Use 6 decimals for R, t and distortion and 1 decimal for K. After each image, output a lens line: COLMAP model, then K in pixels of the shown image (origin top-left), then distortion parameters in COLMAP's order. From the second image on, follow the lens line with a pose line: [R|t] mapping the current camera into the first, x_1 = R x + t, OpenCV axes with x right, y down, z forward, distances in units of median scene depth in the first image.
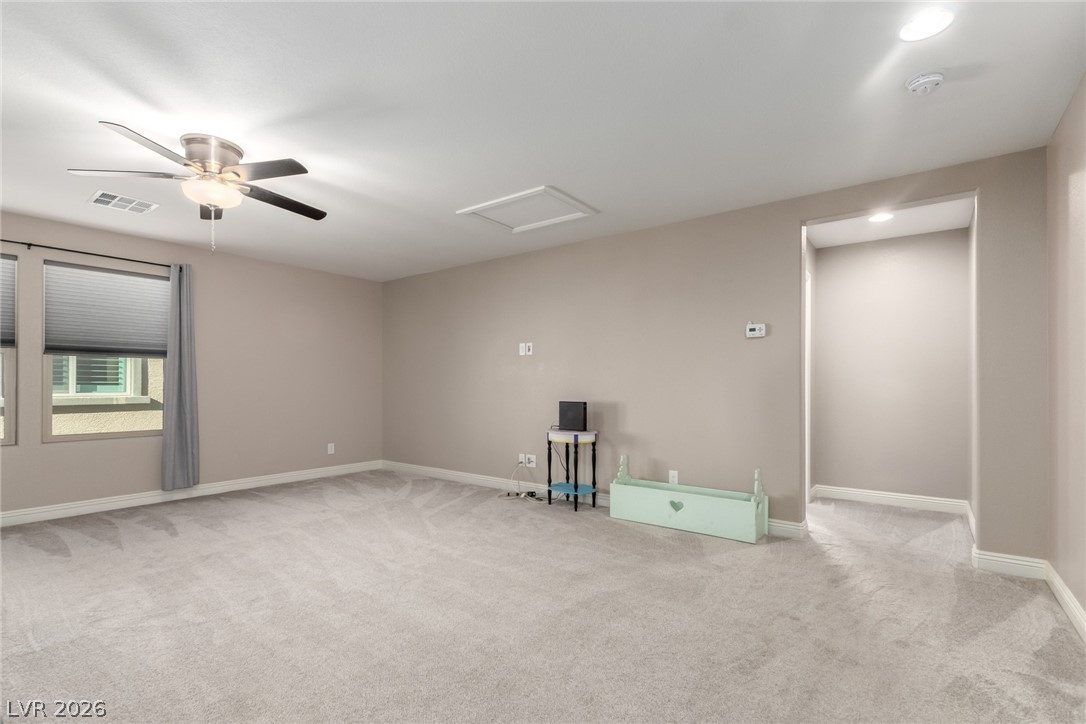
lens RADIAL K [[503.9, 0, 544.3], [0, 503.9, 388.8], [0, 0, 1]] dist [-0.002106, -0.000564]
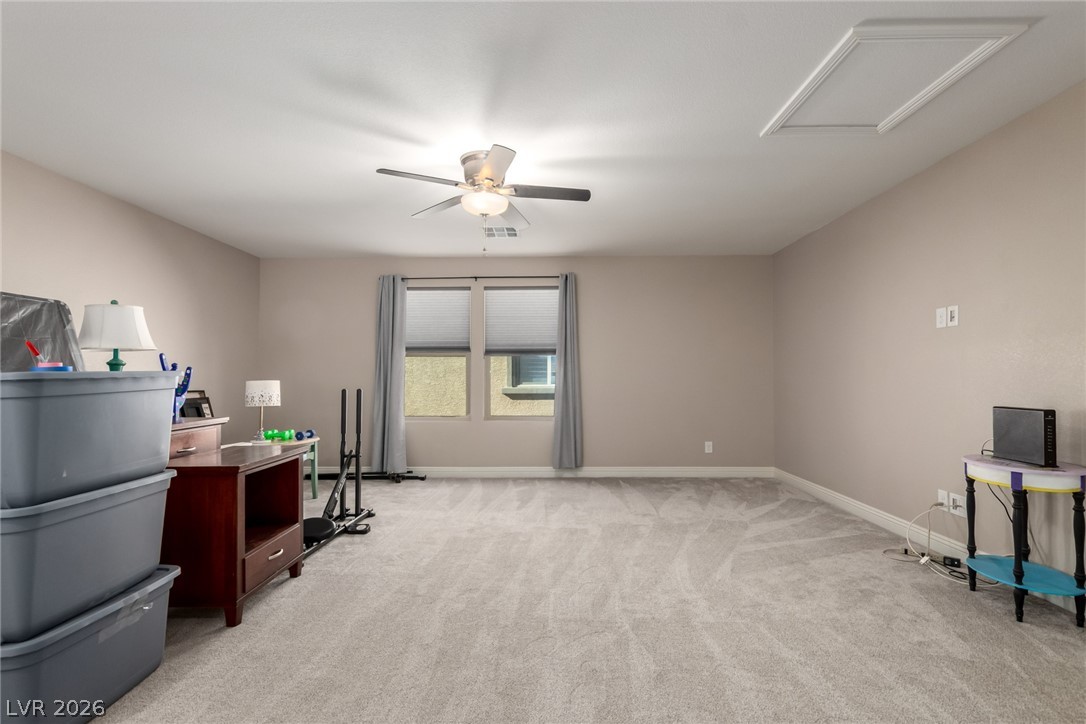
lens RADIAL K [[505.5, 0, 539.5], [0, 505.5, 372.7], [0, 0, 1]] dist [0.001762, -0.001254]
pose [[0.587115, -0.010937, -0.809430, 0.194139], [-0.002480, 0.999880, -0.015310, -0.001960], [0.809500, 0.010996, 0.587017, 0.293518]]
